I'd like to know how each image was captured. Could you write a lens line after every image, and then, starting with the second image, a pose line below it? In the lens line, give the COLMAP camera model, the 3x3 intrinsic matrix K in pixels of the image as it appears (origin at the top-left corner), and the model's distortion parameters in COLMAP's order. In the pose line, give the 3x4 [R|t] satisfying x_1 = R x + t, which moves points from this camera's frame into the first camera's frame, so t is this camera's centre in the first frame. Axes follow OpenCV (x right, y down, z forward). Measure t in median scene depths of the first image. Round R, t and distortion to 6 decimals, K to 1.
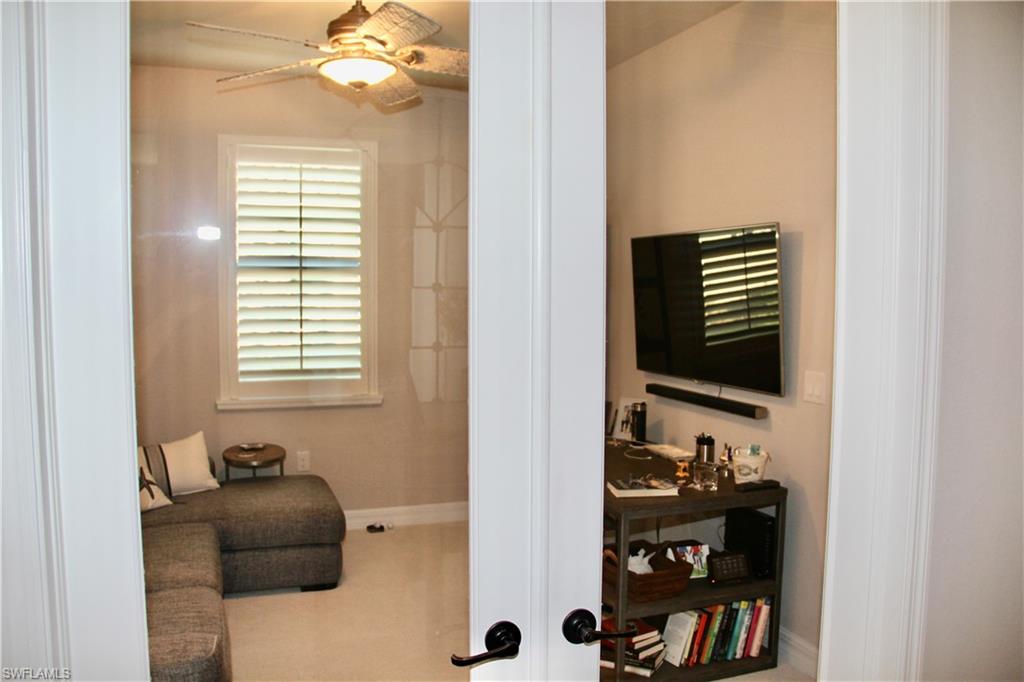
lens RADIAL K [[853.4, 0, 512.3], [0, 853.4, 342.0], [0, 0, 1]] dist [-0.169330, 0.129690]
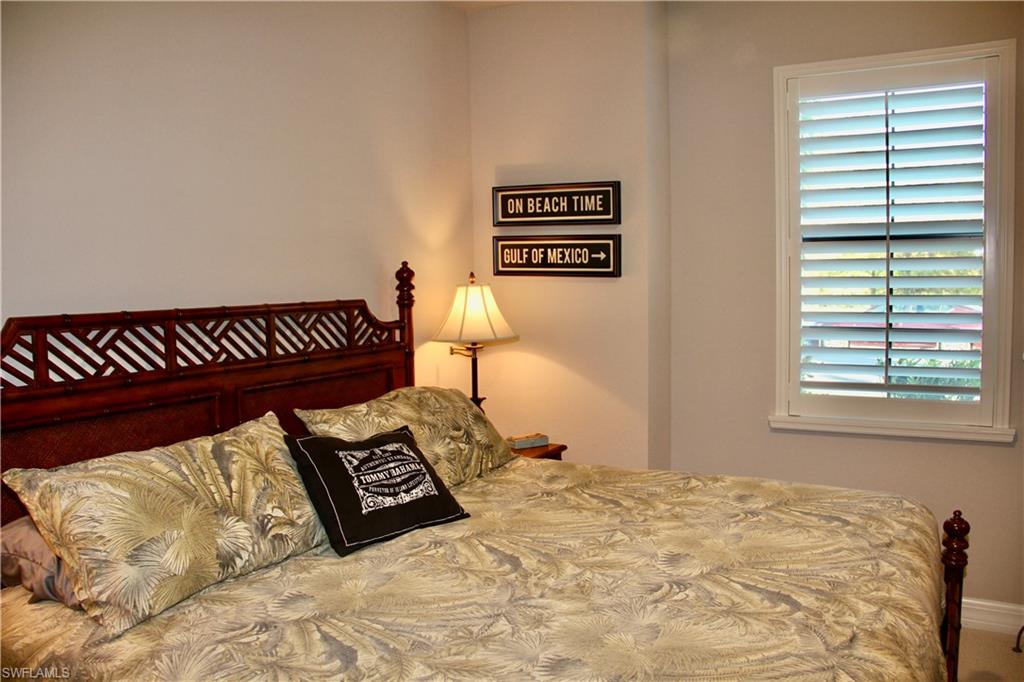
lens RADIAL K [[853.4, 0, 507.1], [0, 853.4, 345.9], [0, 0, 1]] dist [-0.169330, 0.129690]
pose [[0.676821, 0.039969, -0.735061, 0.048853], [-0.018077, 0.999126, 0.037683, -0.022238], [0.735925, -0.012217, 0.676953, 0.345586]]
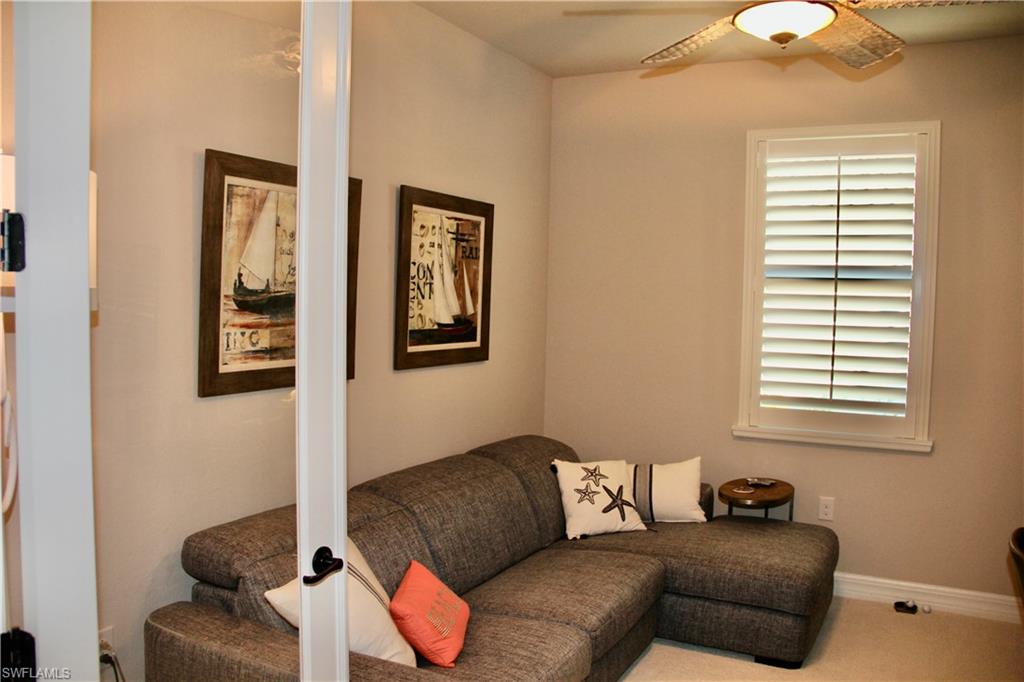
lens RADIAL K [[853.4, 0, 521.0], [0, 853.4, 347.8], [0, 0, 1]] dist [-0.169330, 0.129690]
pose [[0.673315, 0.050897, -0.737601, 0.179116], [-0.063673, 0.997913, 0.010736, -0.009796], [0.736608, 0.039737, 0.675151, 0.240456]]
